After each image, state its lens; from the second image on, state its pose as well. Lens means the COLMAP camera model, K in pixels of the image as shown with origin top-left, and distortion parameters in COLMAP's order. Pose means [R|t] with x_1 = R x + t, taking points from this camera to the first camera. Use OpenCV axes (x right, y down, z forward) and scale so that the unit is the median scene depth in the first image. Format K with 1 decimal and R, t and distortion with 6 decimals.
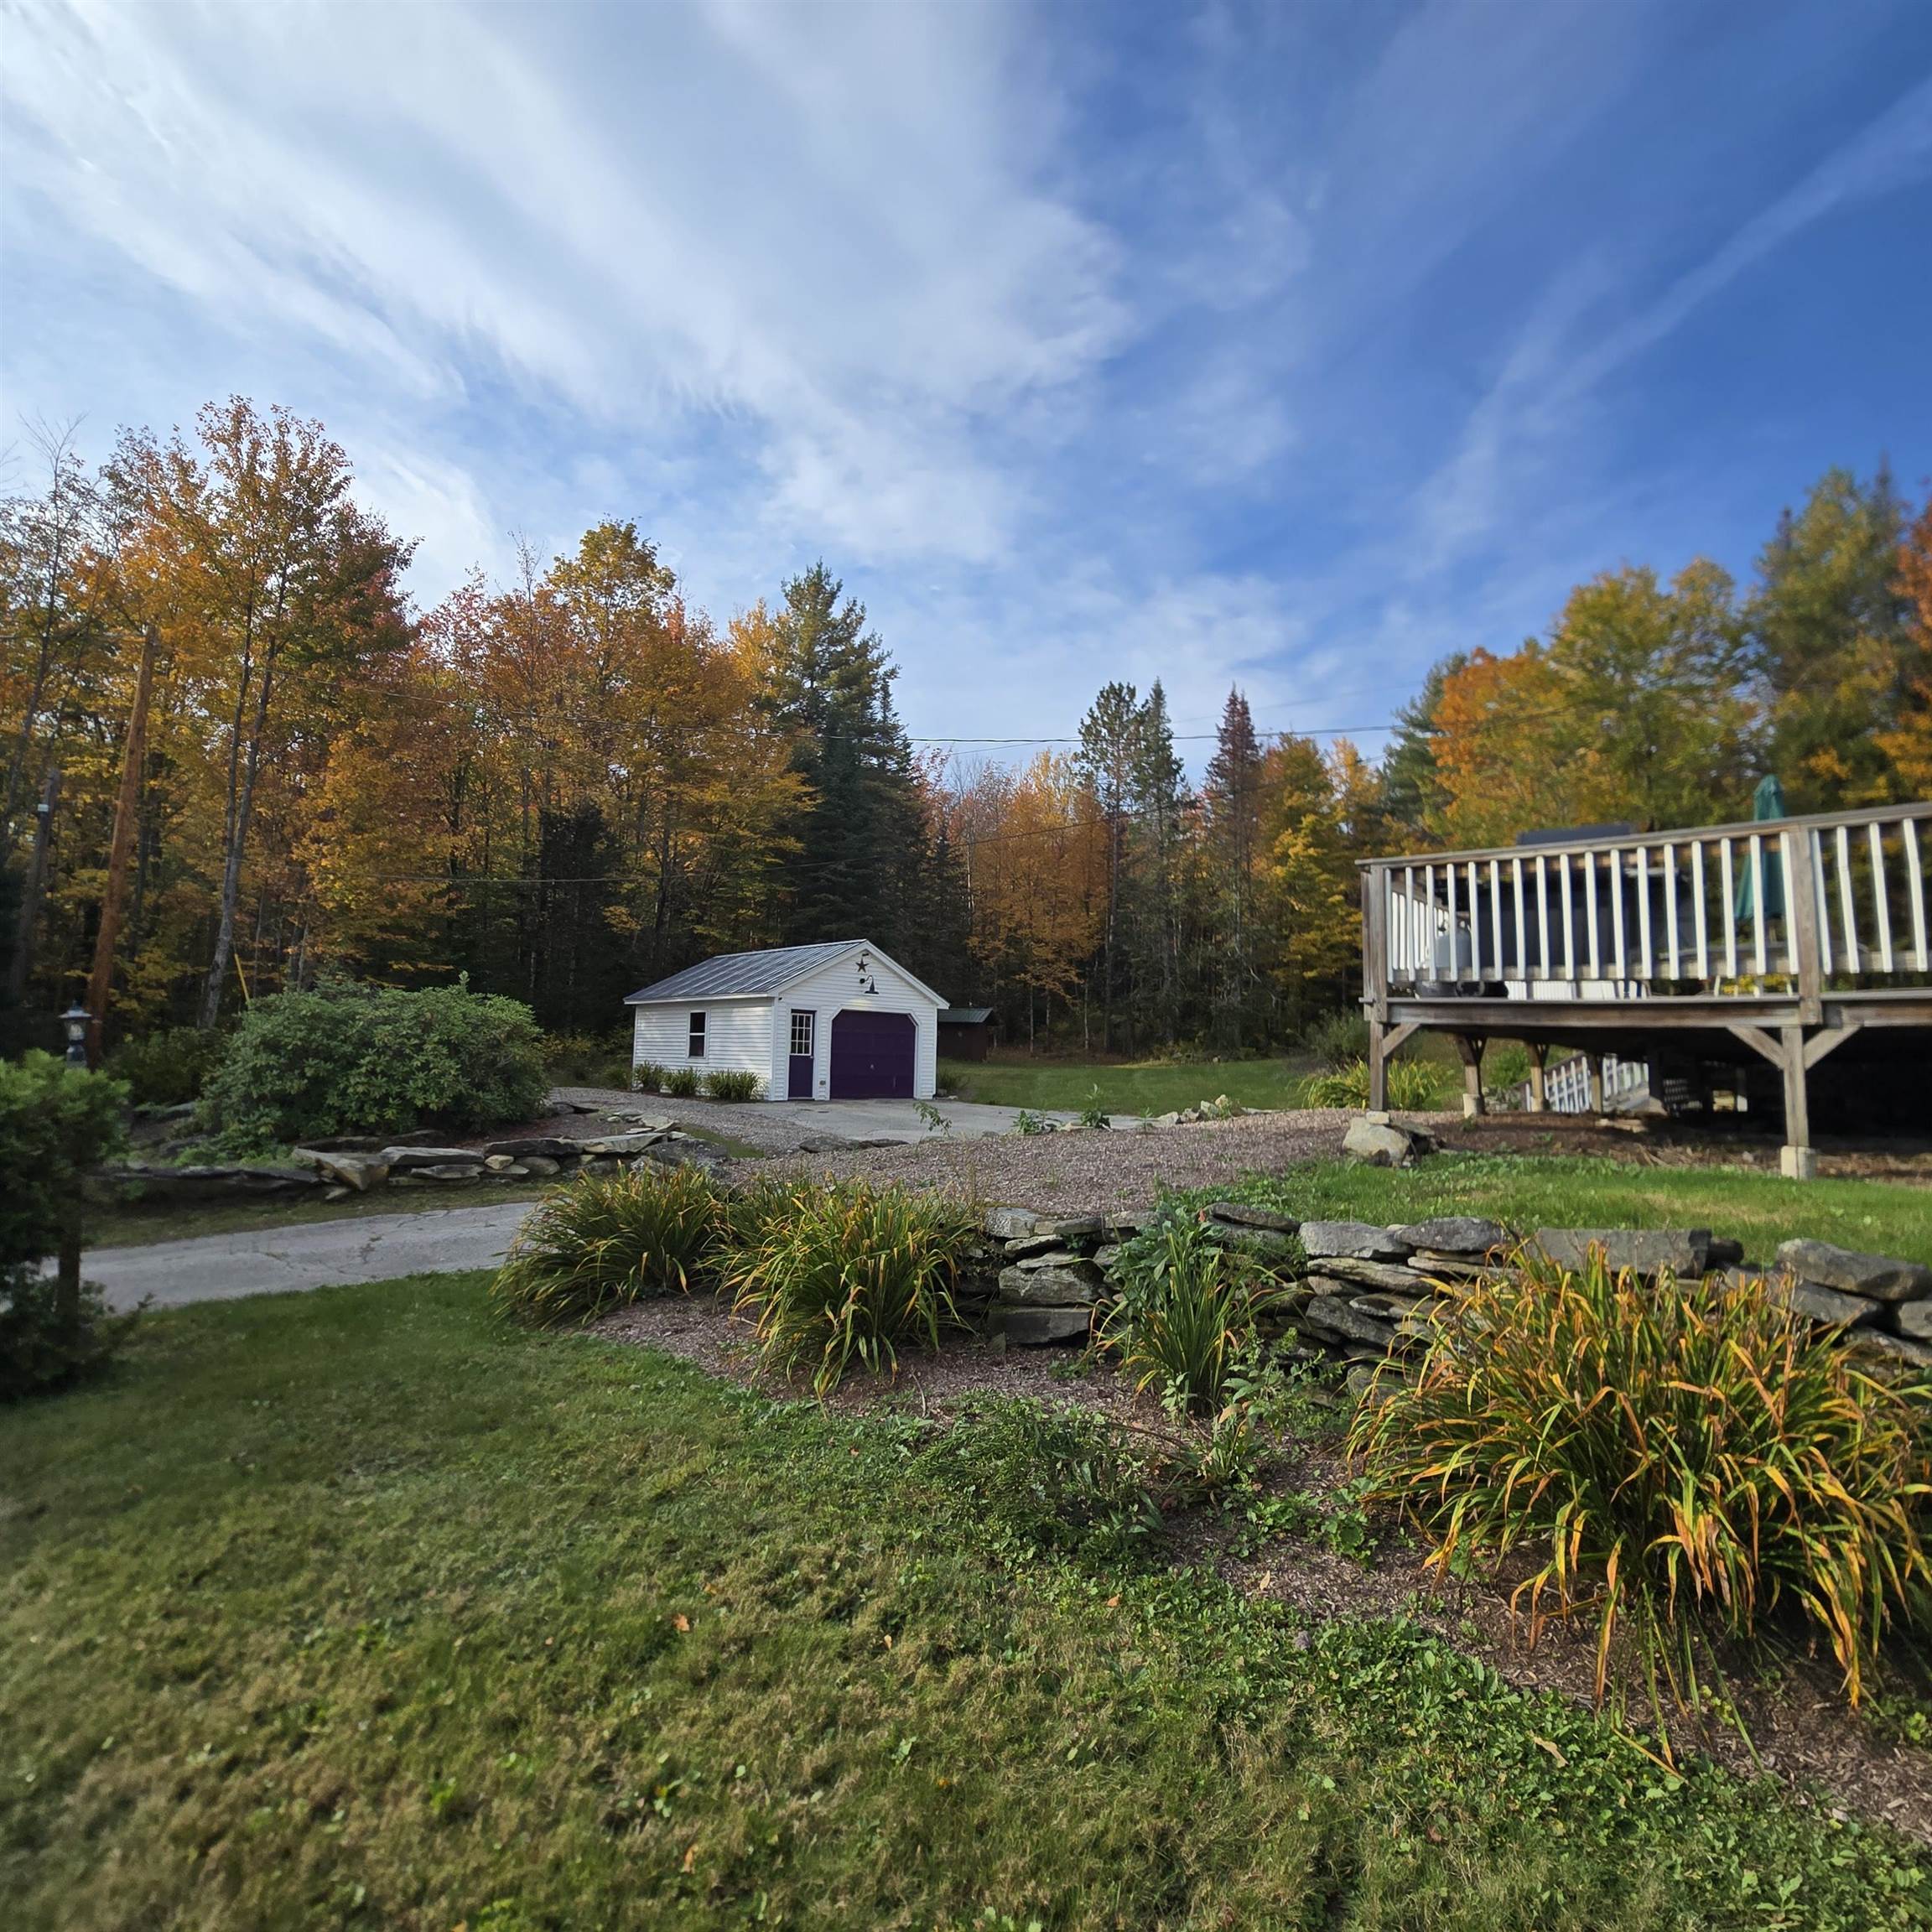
lens RADIAL K [[1053.1, 0, 948.3], [0, 1053.1, 963.6], [0, 0, 1]] dist [0.001959, -0.003000]
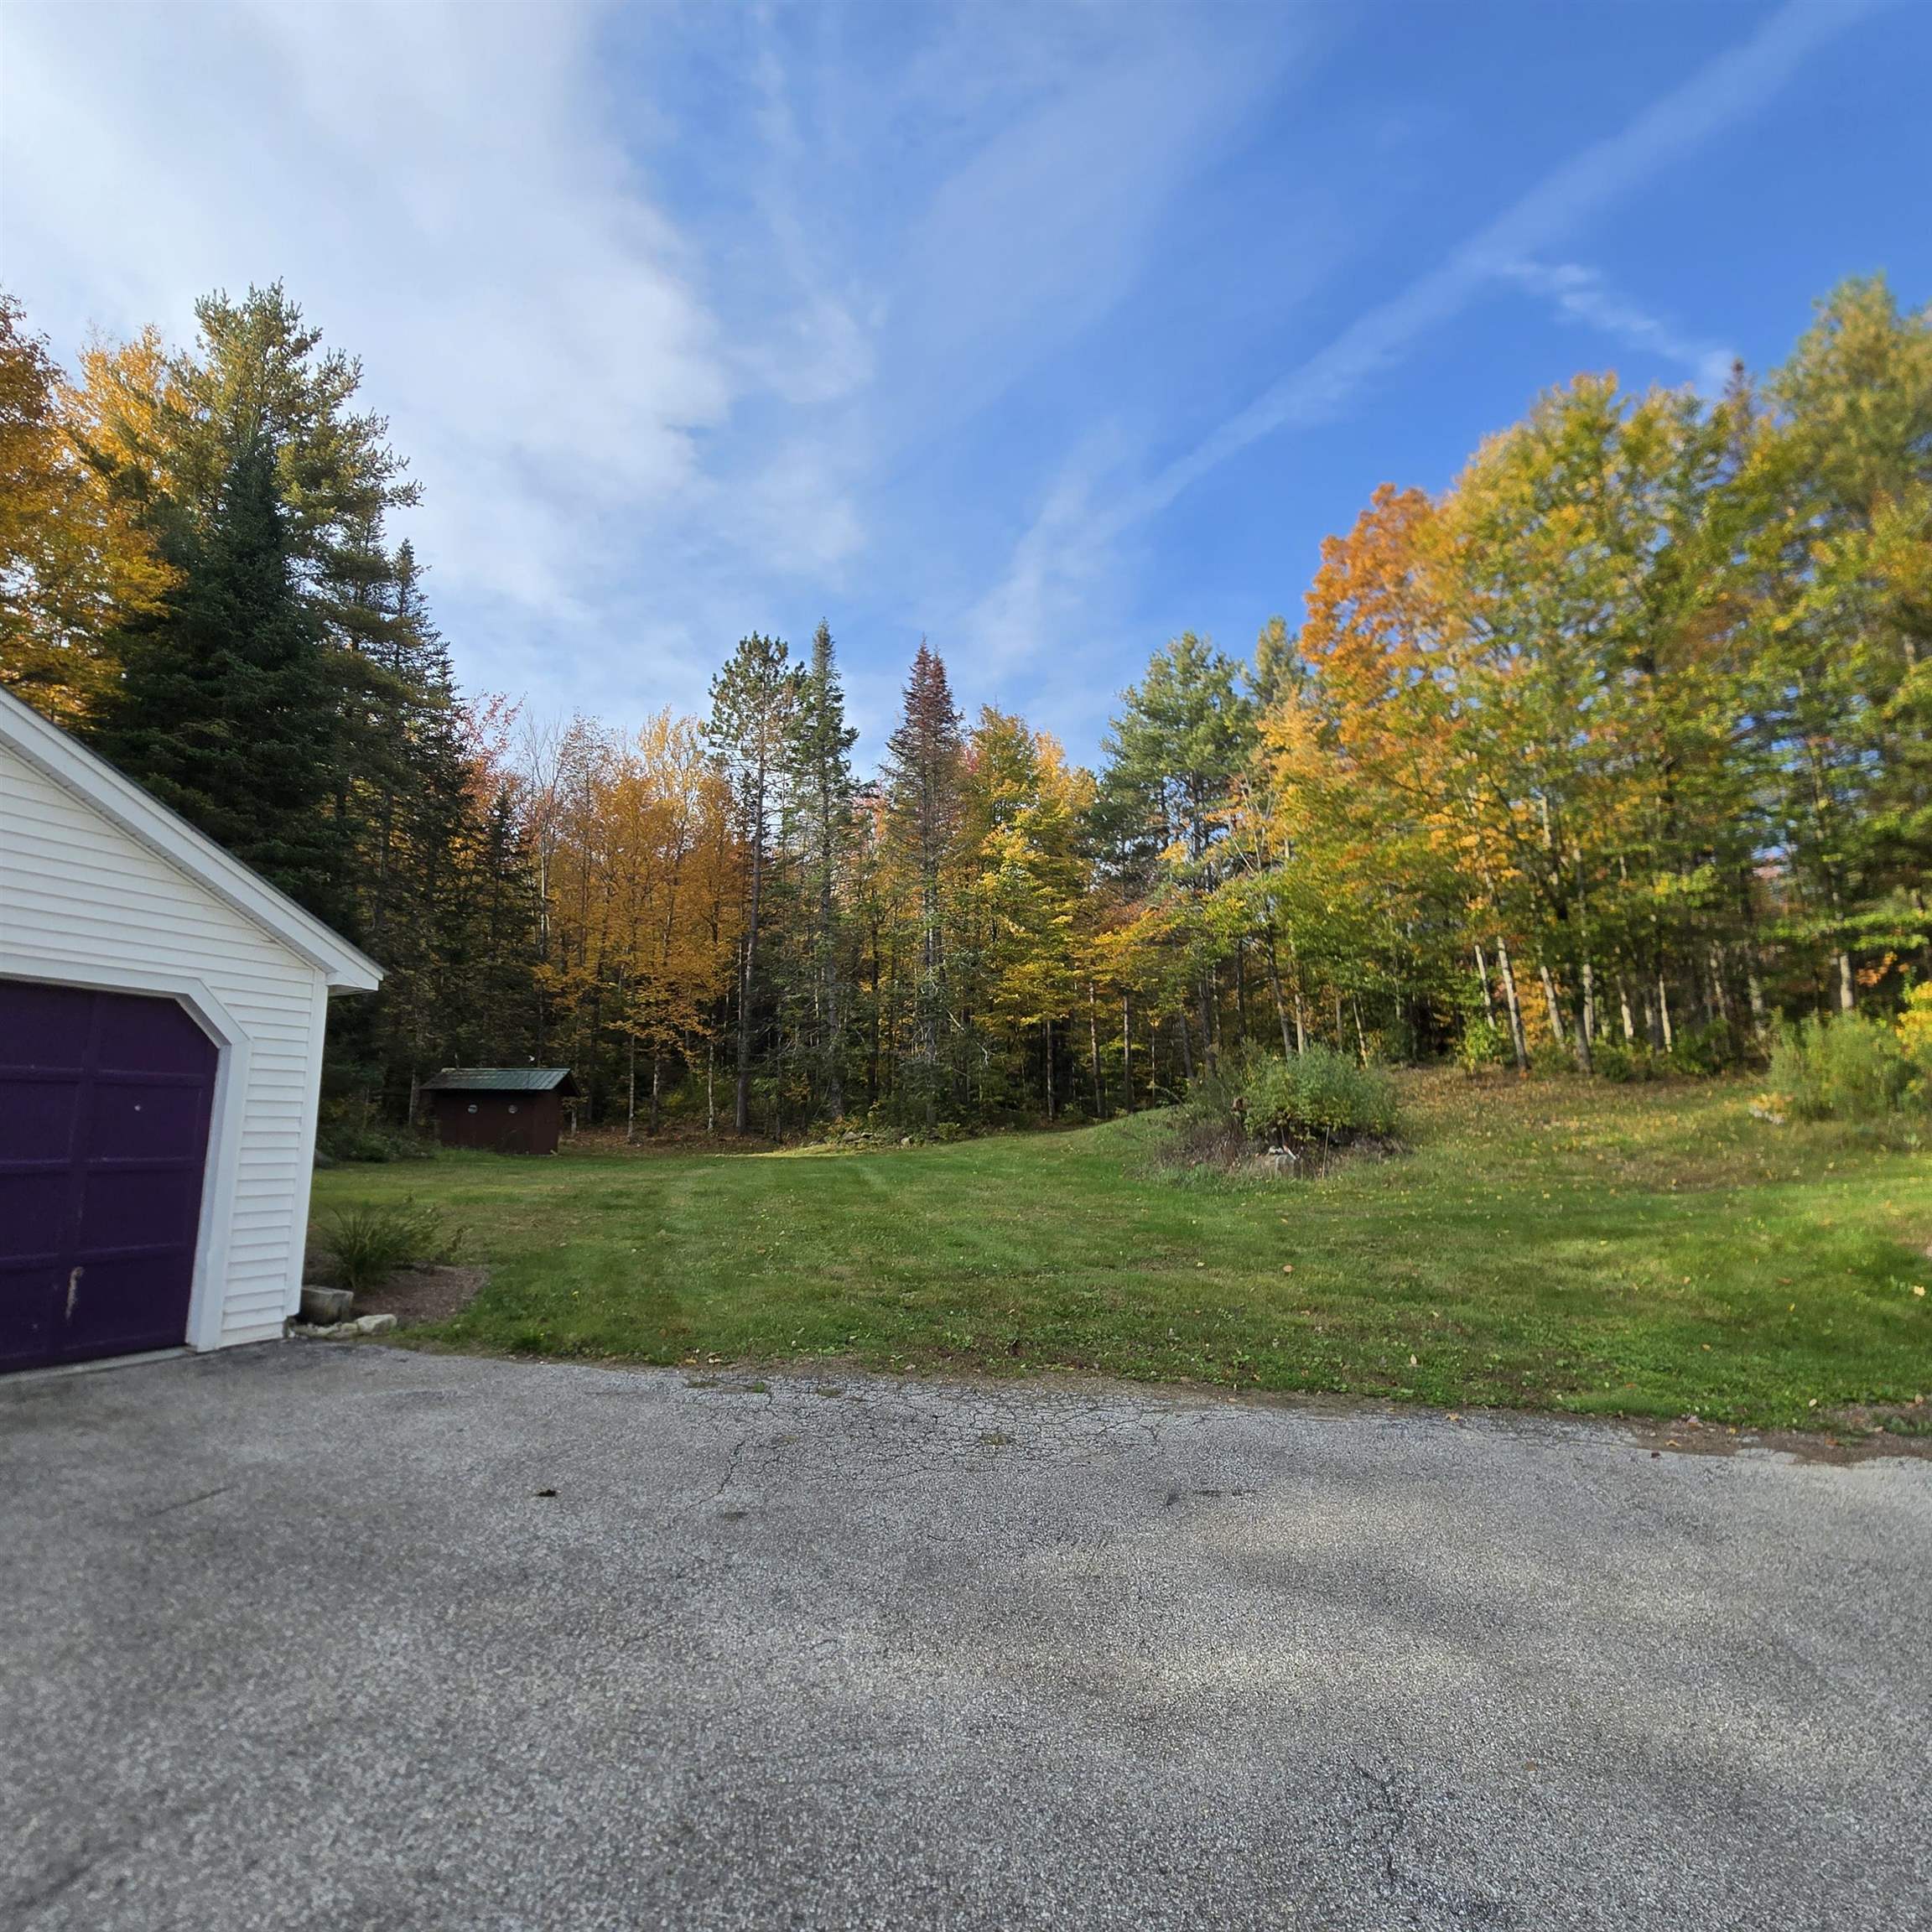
lens RADIAL K [[1054.6, 0, 949.0], [0, 1054.6, 962.5], [0, 0, 1]] dist [-0.003505, -0.002690]
pose [[0.928565, 0.035485, 0.369470, 0.023858], [-0.007493, 0.997009, -0.076926, 0.036466], [-0.371095, 0.068663, 0.926053, 0.449908]]
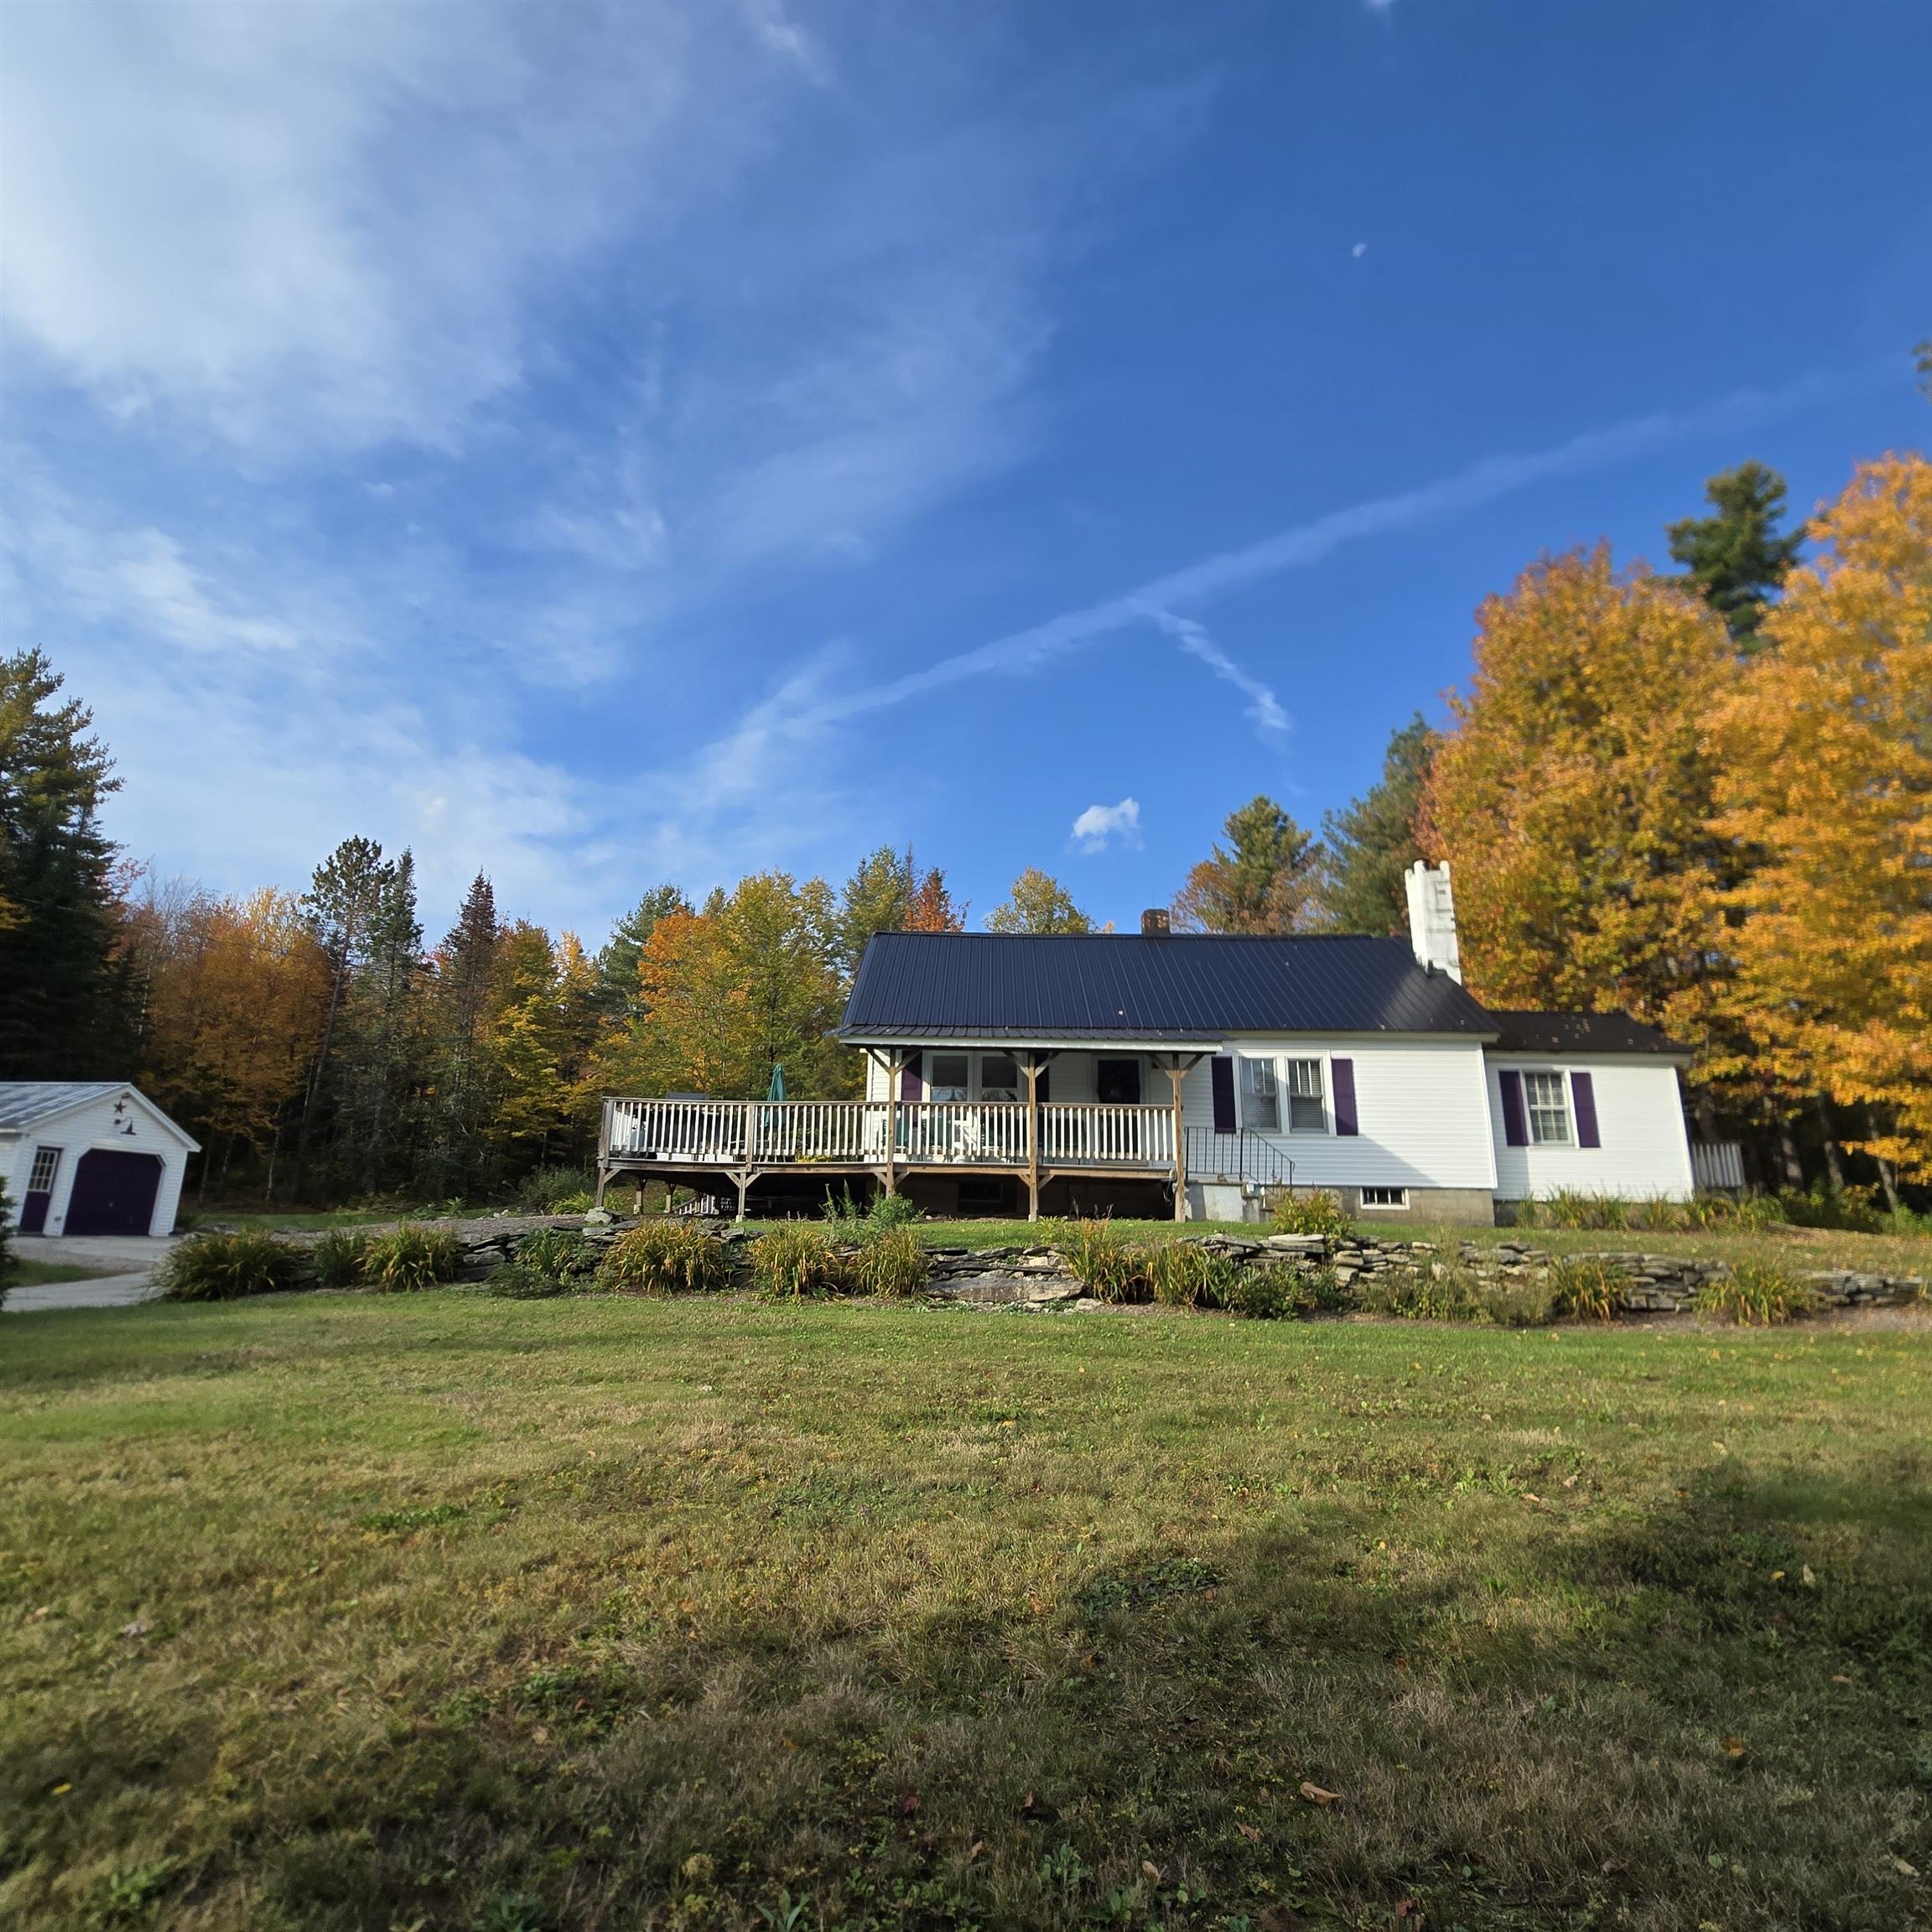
lens RADIAL K [[1054.6, 0, 949.0], [0, 1054.6, 962.5], [0, 0, 1]] dist [-0.003505, -0.002690]
pose [[0.742177, 0.160040, 0.650815, -0.107479], [-0.060883, 0.983155, -0.172335, -0.006223], [-0.667433, 0.088280, 0.739419, -0.222248]]
